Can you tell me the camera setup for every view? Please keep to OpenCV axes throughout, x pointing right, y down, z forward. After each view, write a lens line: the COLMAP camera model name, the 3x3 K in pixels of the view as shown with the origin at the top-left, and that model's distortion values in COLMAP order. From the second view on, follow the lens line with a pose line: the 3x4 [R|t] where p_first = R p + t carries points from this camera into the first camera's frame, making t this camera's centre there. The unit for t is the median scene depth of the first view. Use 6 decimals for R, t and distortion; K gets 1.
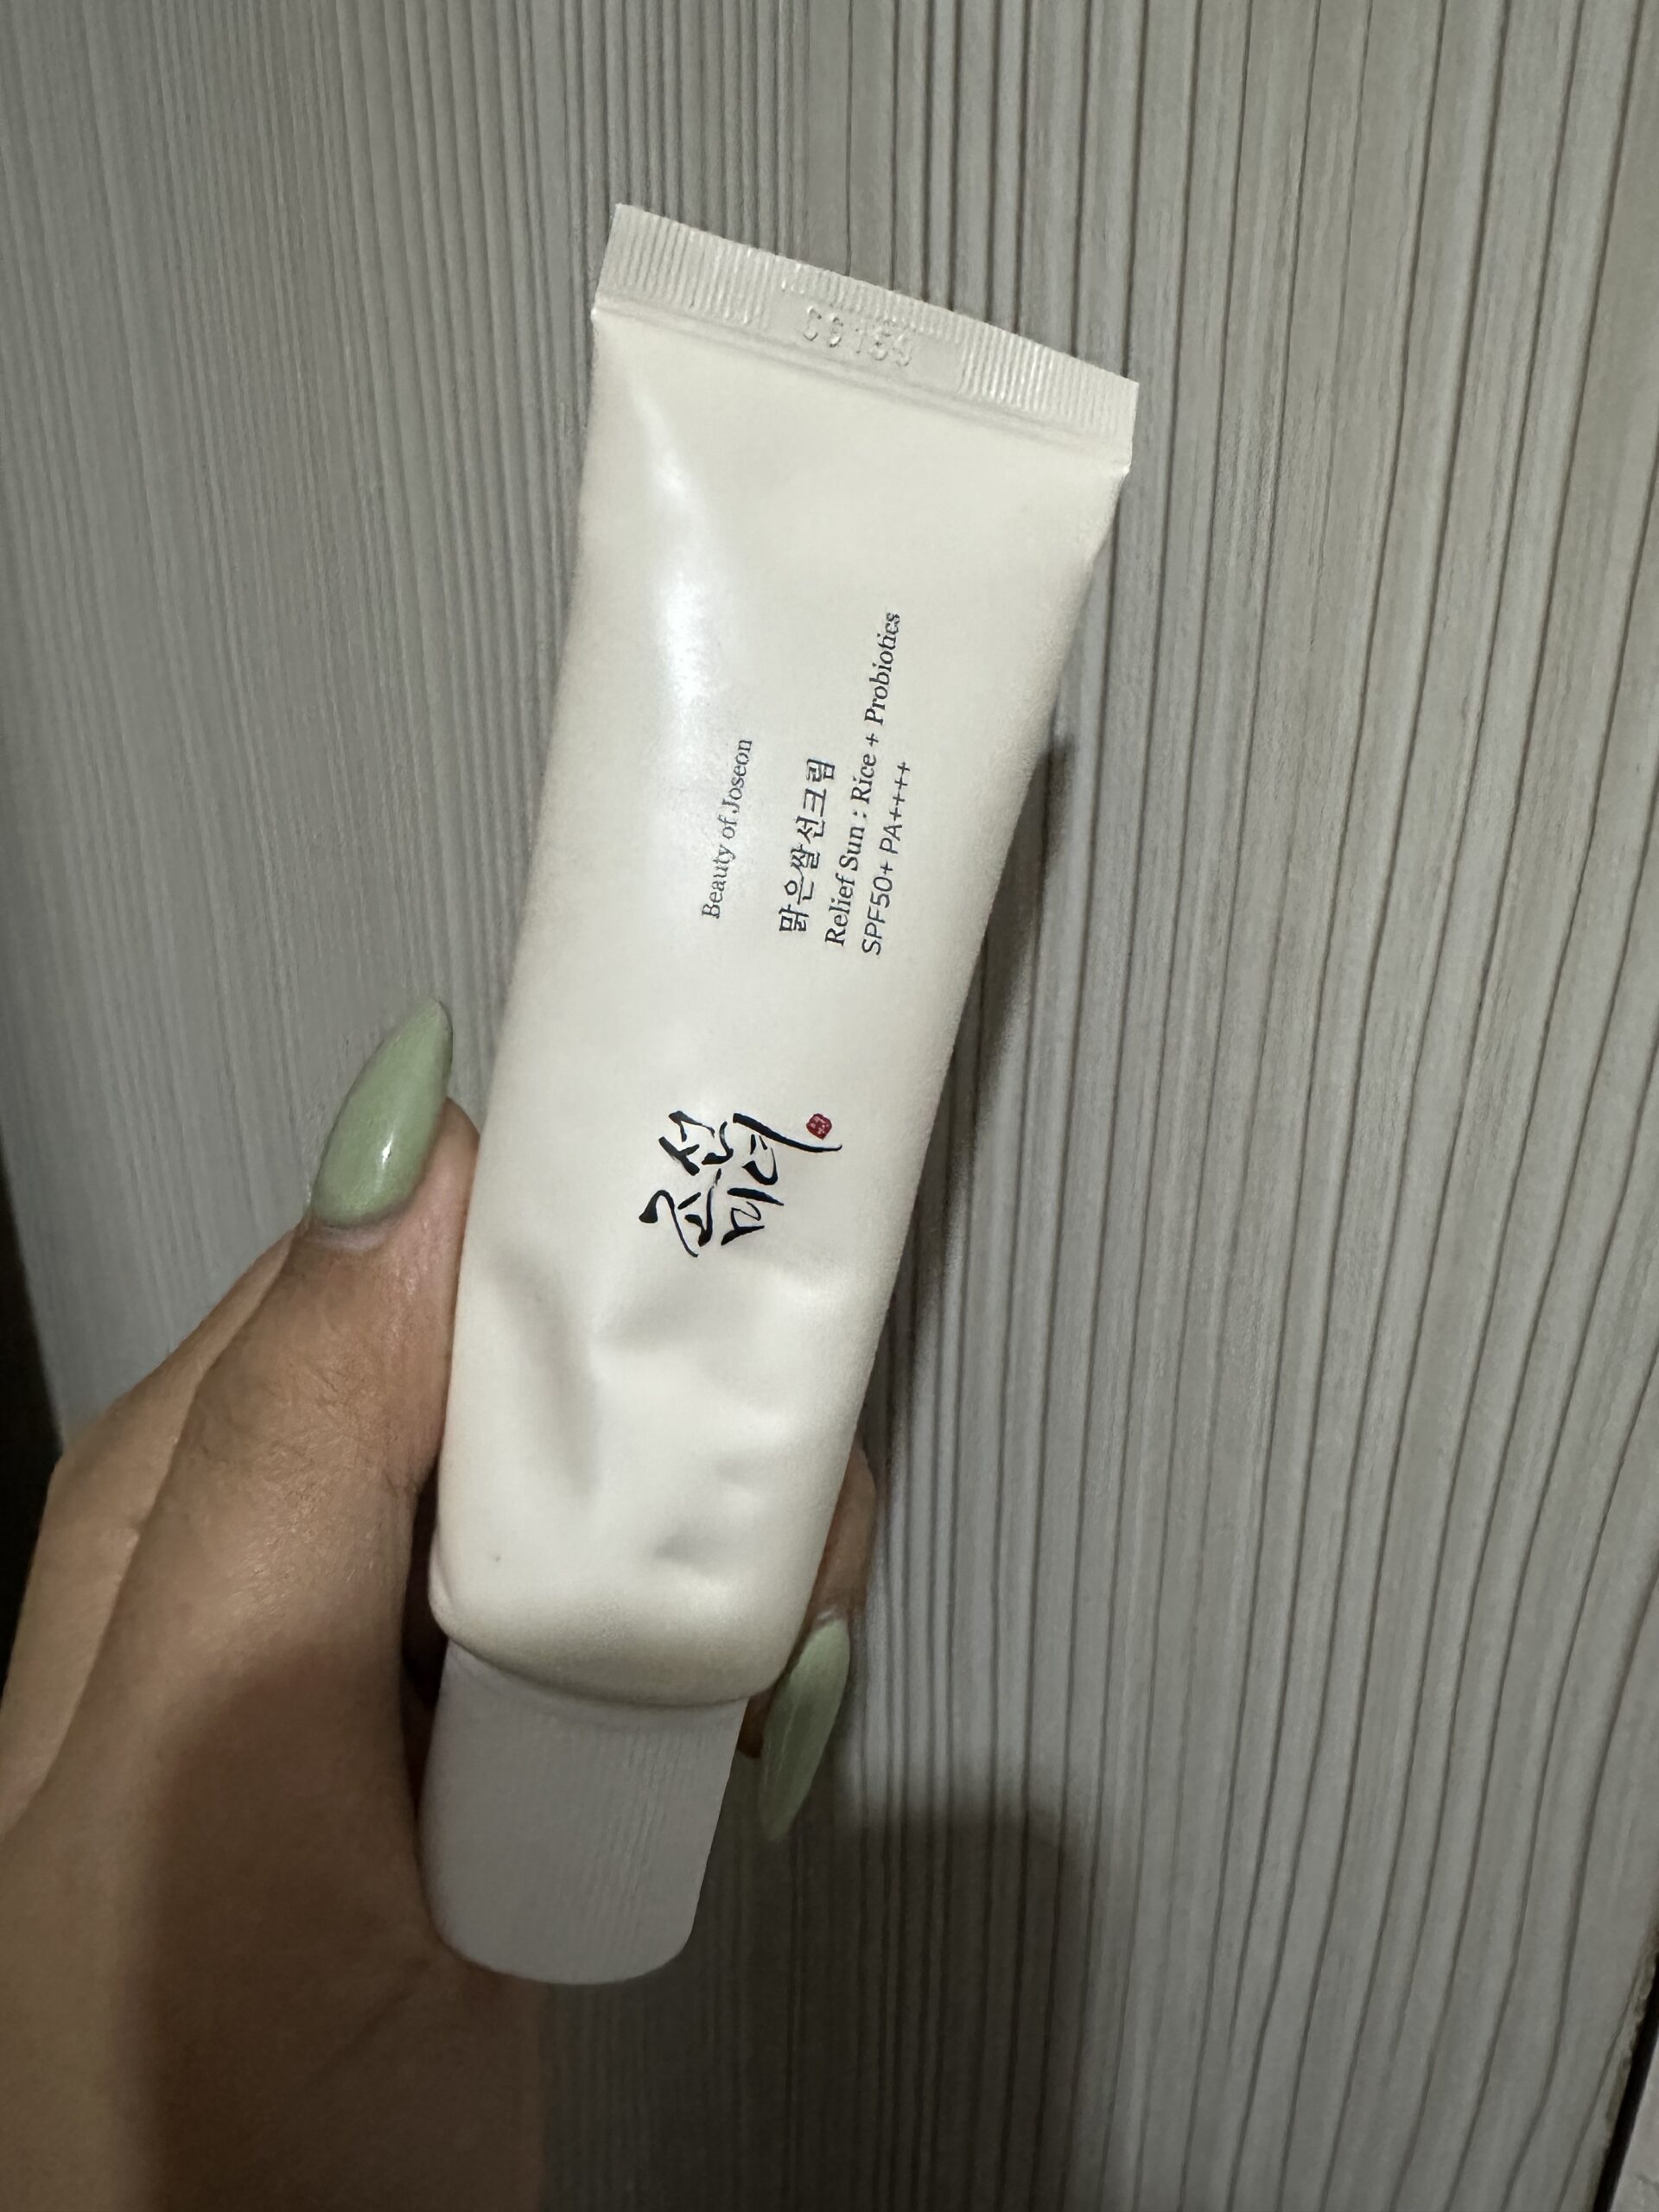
lens RADIAL K [[1535.5, 0, 722.5], [0, 1535.5, 1110.3], [0, 0, 1]] dist [-0.006143, -0.000167]
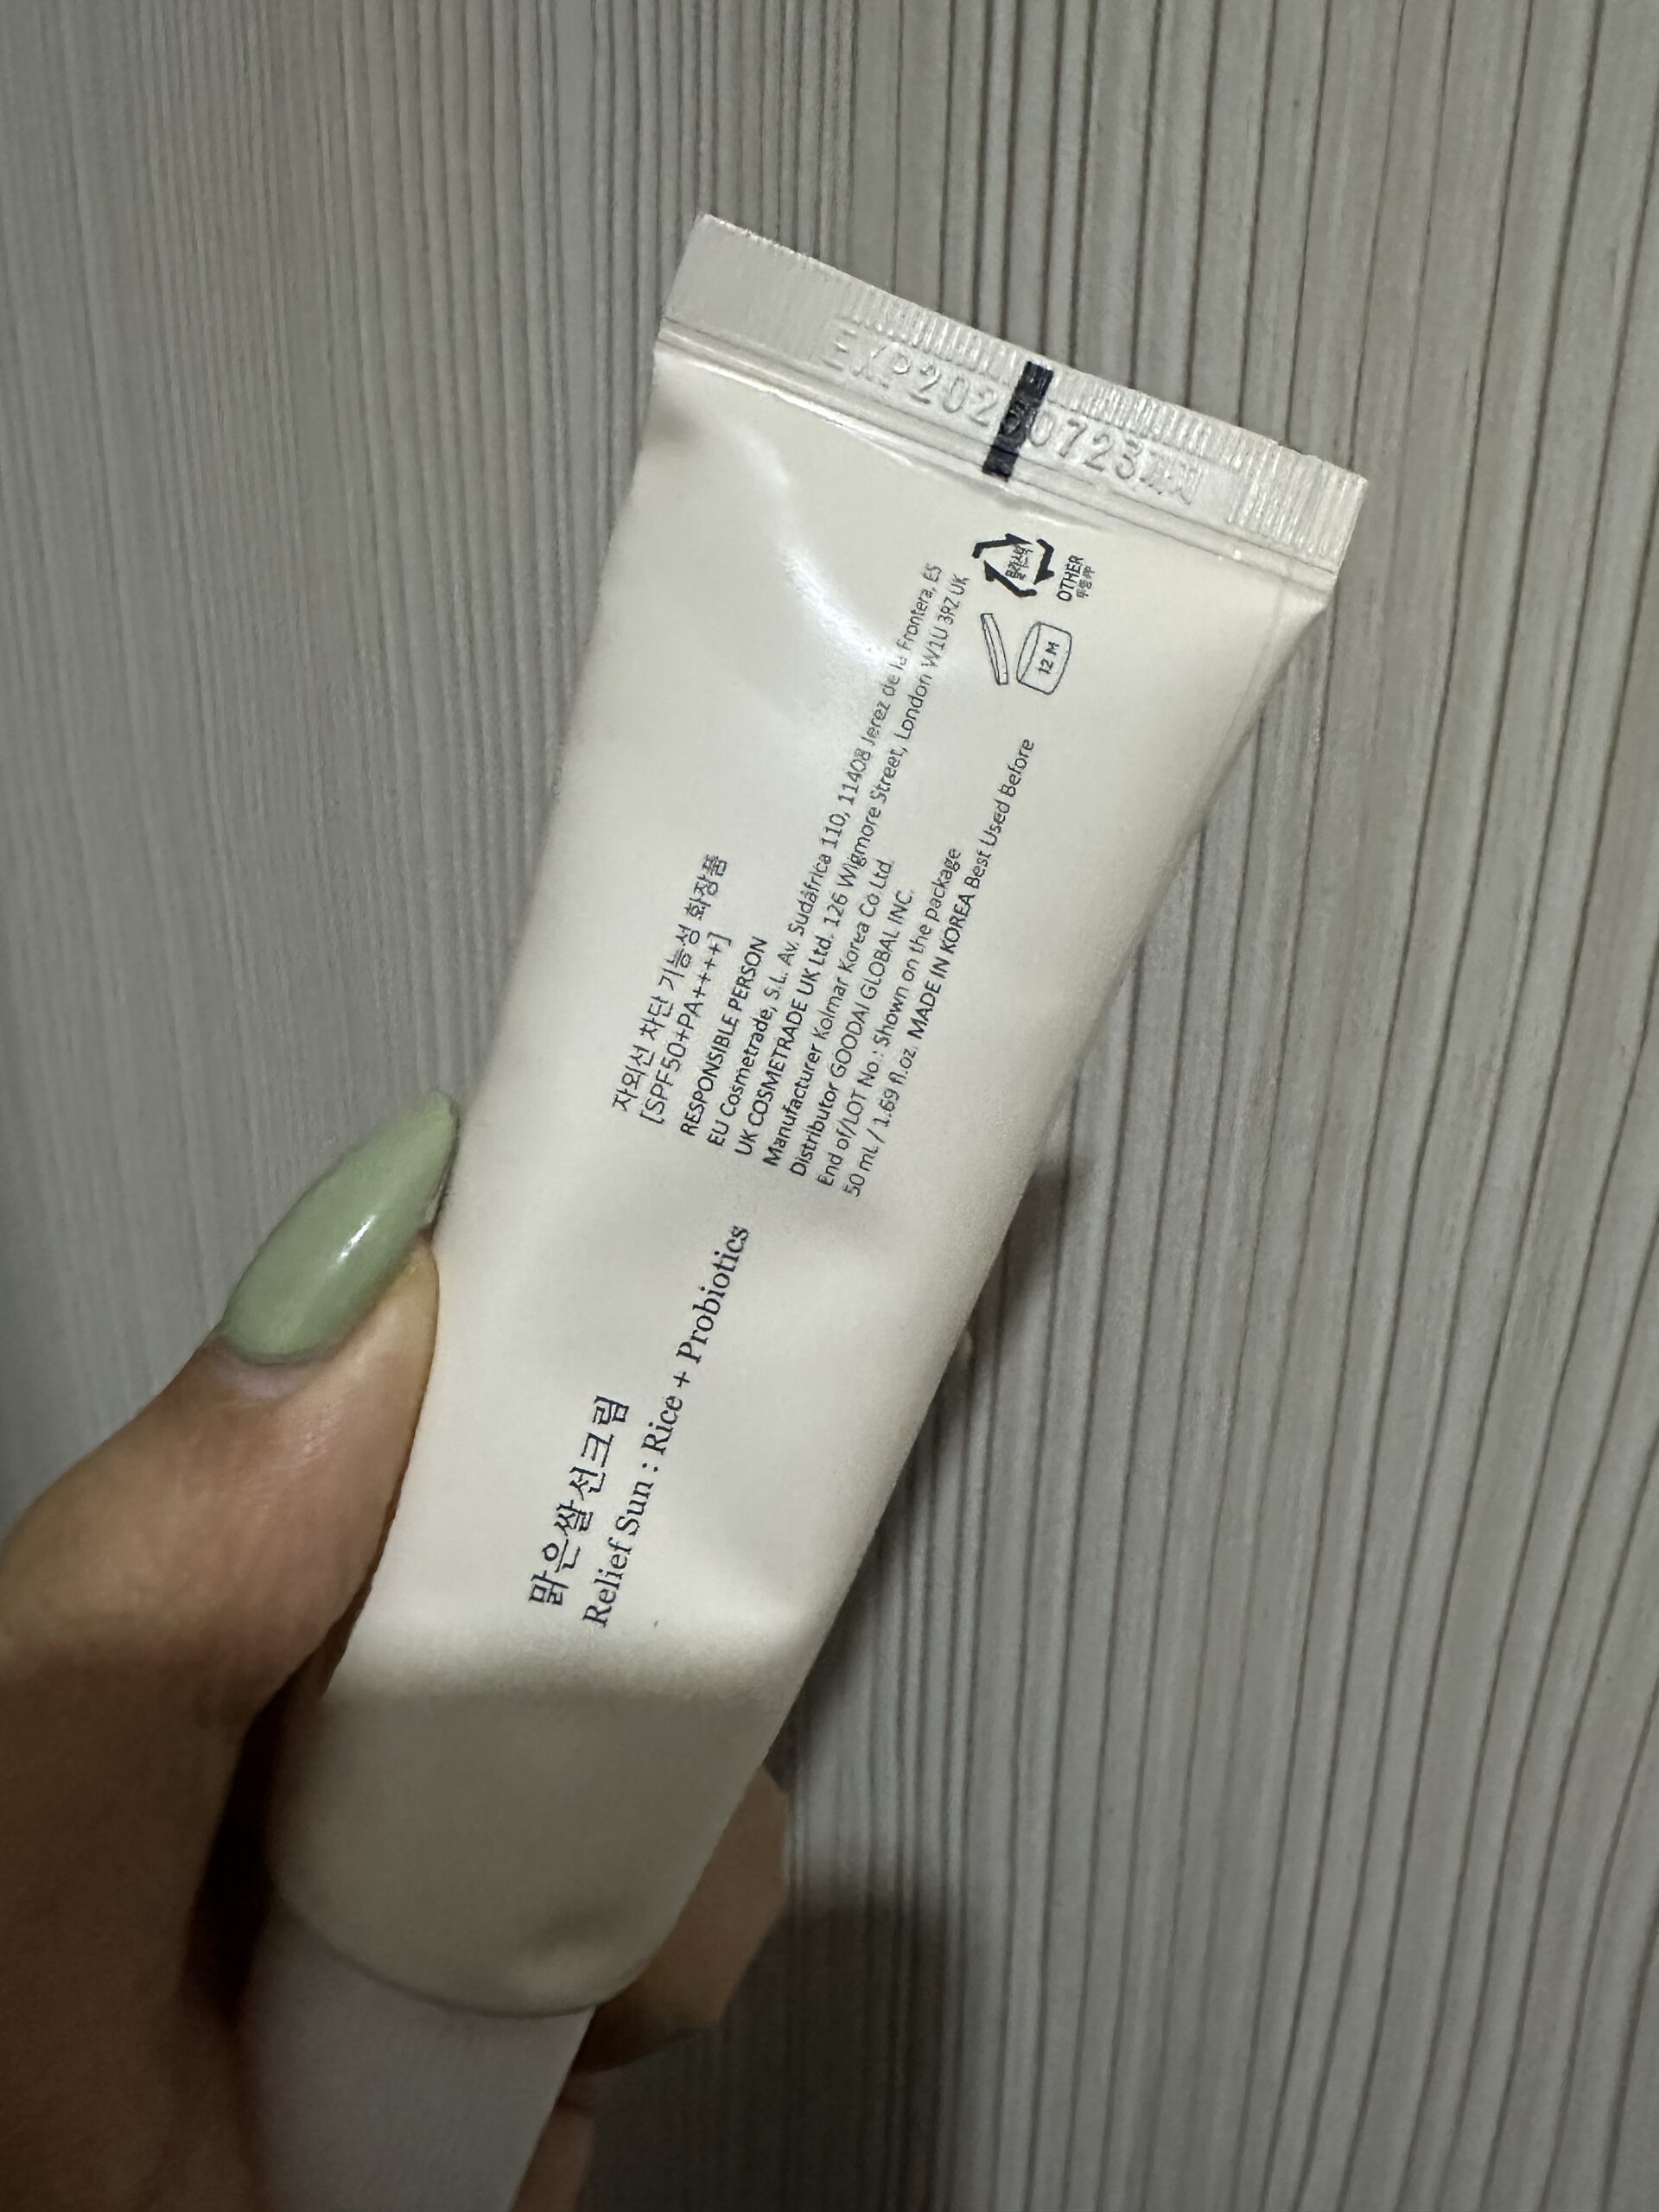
lens RADIAL K [[1722.6, 0, 829.5], [0, 1722.6, 1106.0], [0, 0, 1]] dist [-0.016251, 0.004316]
pose [[0.998163, 0.025071, 0.055156, -0.002046], [-0.024743, 0.999672, -0.006620, -0.103696], [-0.055304, 0.005243, 0.998456, -0.044067]]
